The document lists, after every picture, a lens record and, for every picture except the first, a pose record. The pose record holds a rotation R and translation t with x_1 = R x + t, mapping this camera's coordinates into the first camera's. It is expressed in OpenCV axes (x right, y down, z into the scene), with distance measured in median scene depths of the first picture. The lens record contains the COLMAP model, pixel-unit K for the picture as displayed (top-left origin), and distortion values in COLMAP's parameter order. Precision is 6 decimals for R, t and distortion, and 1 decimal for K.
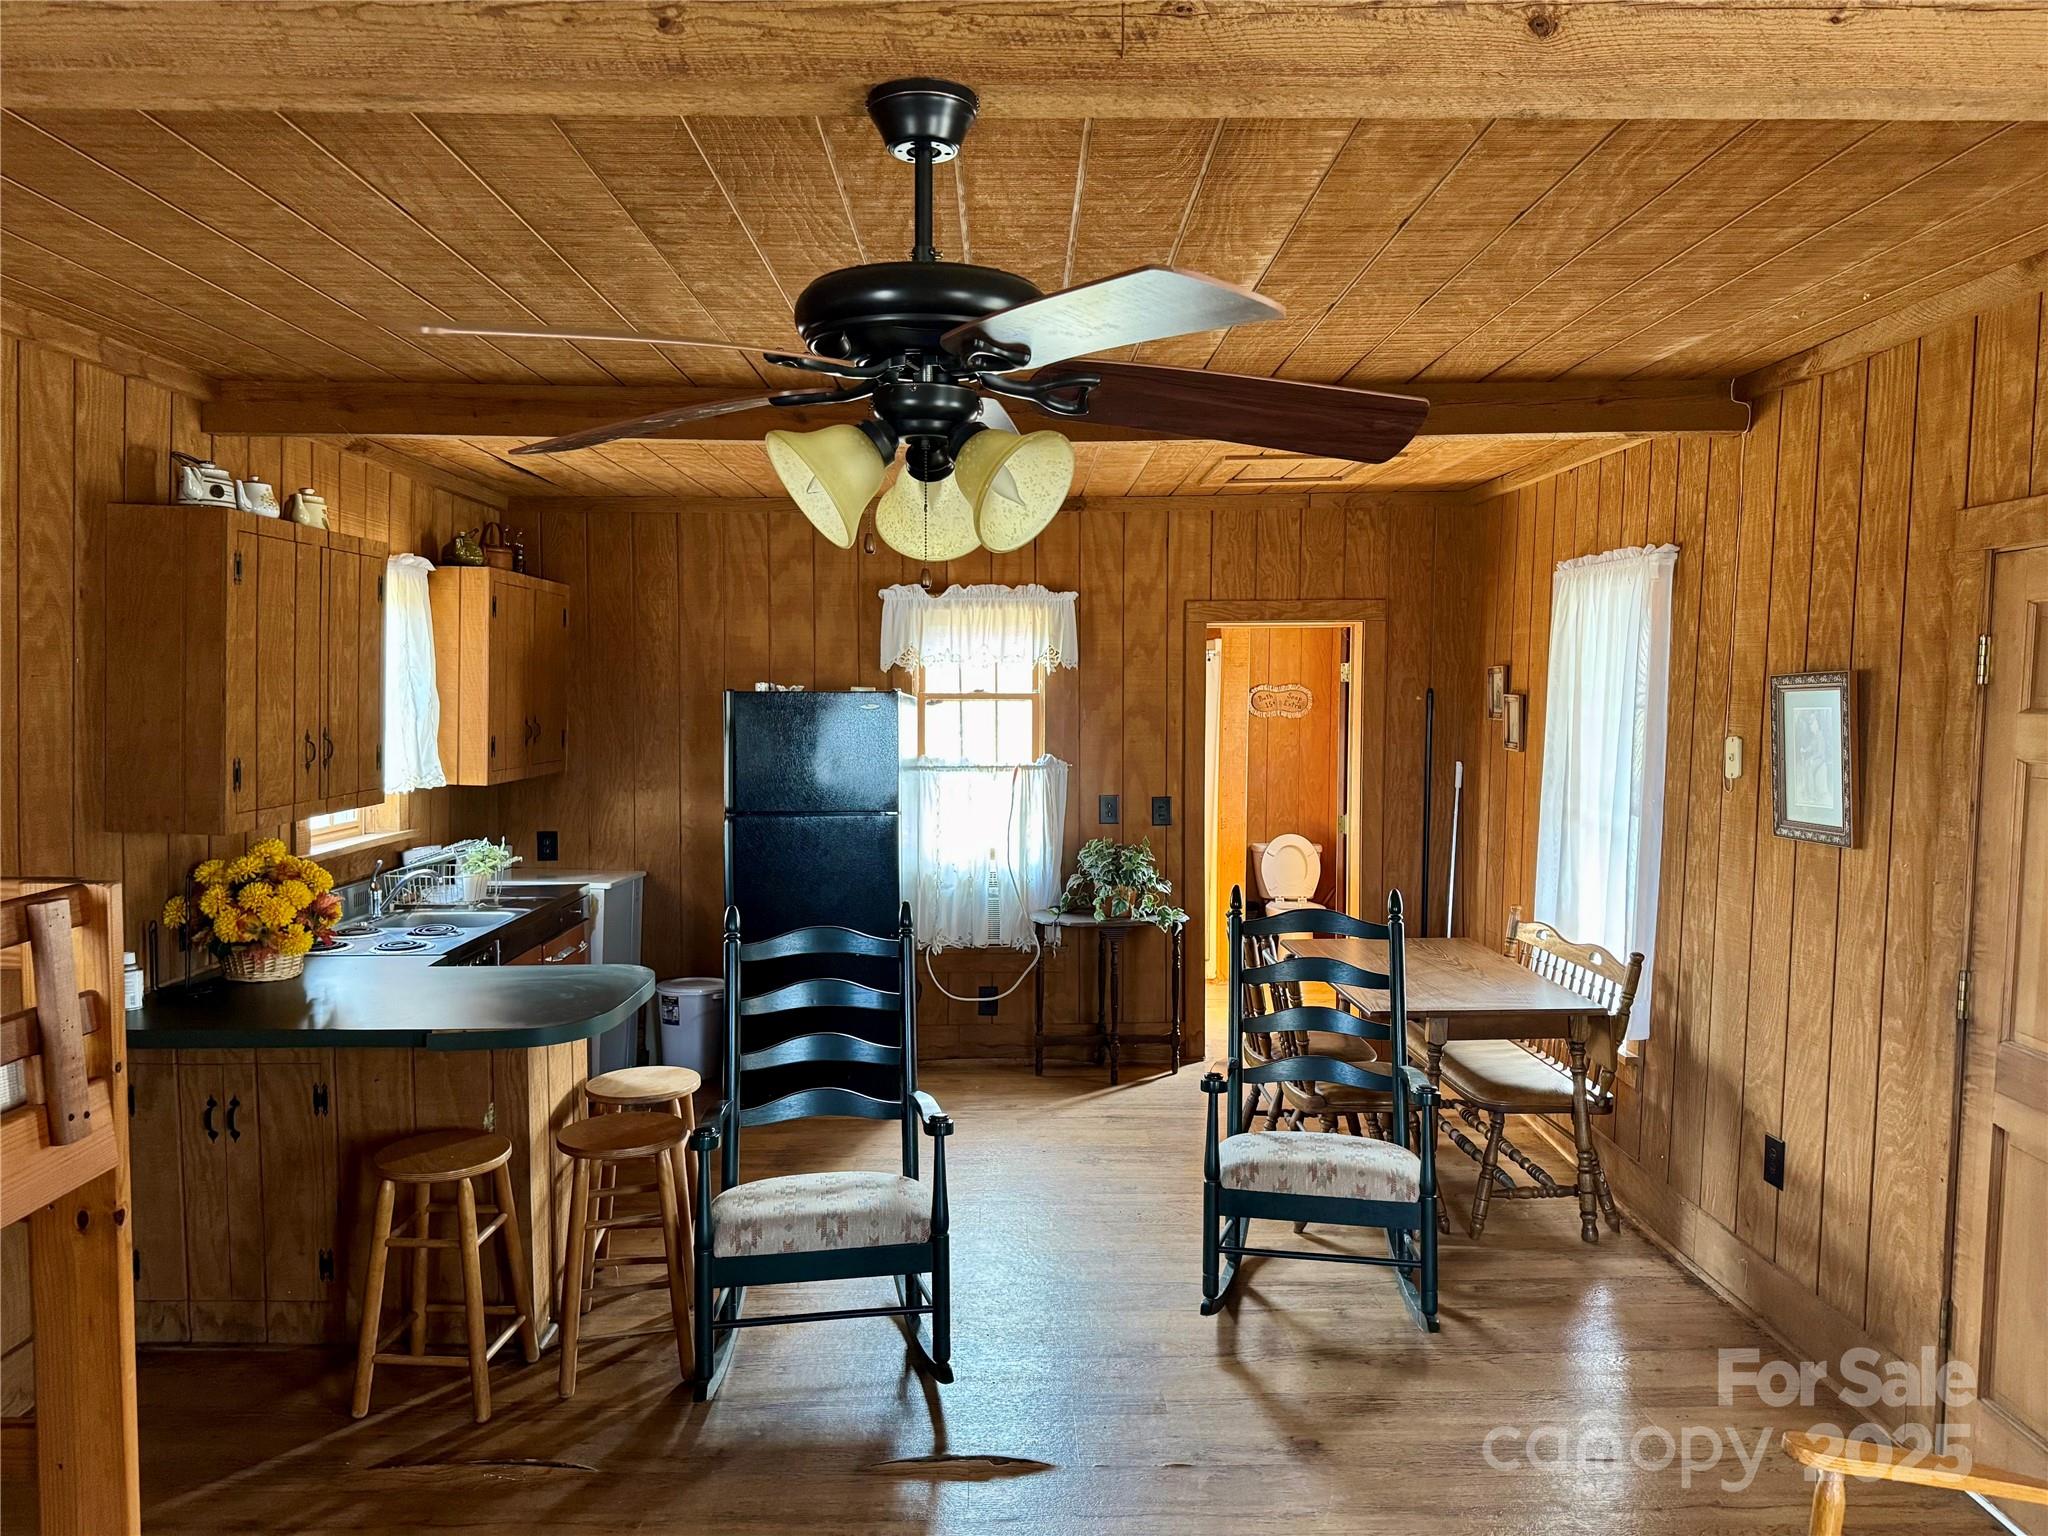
lens RADIAL K [[1435.8, 0, 1011.5], [0, 1435.8, 782.4], [0, 0, 1]] dist [0.073679, -0.083137]
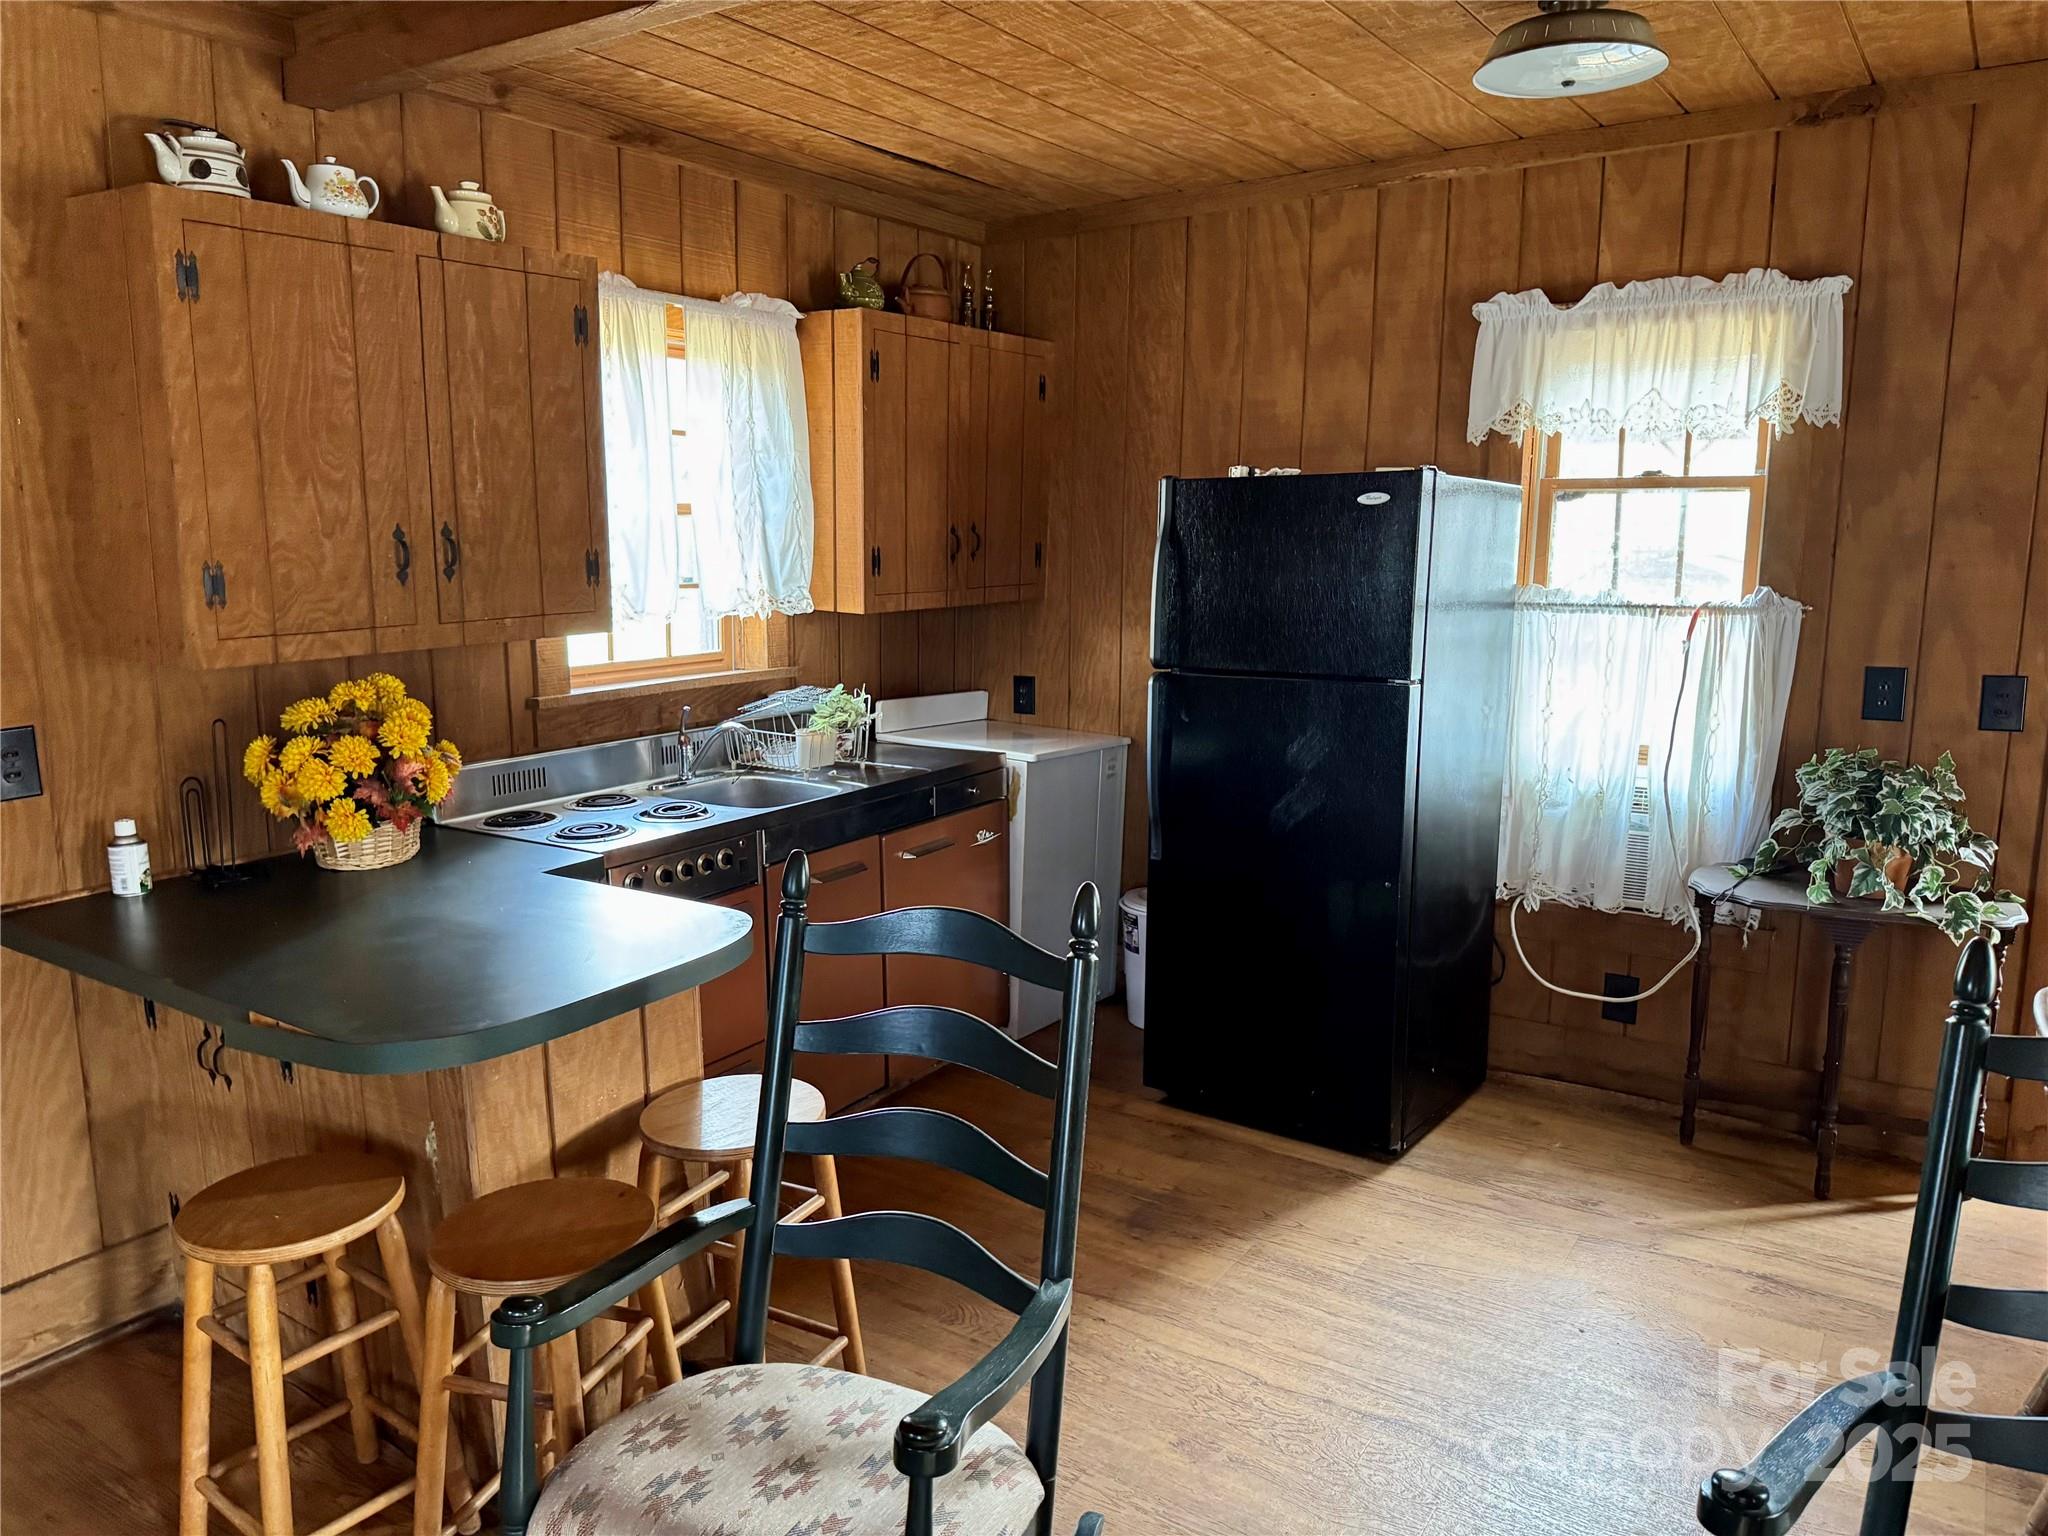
lens RADIAL K [[1435.8, 0, 1021.8], [0, 1435.8, 774.6], [0, 0, 1]] dist [0.073679, -0.083137]
pose [[0.823629, 0.095239, -0.559075, 0.110597], [-0.031476, 0.991956, 0.122610, -0.007620], [0.566255, -0.083388, 0.820001, 0.374453]]
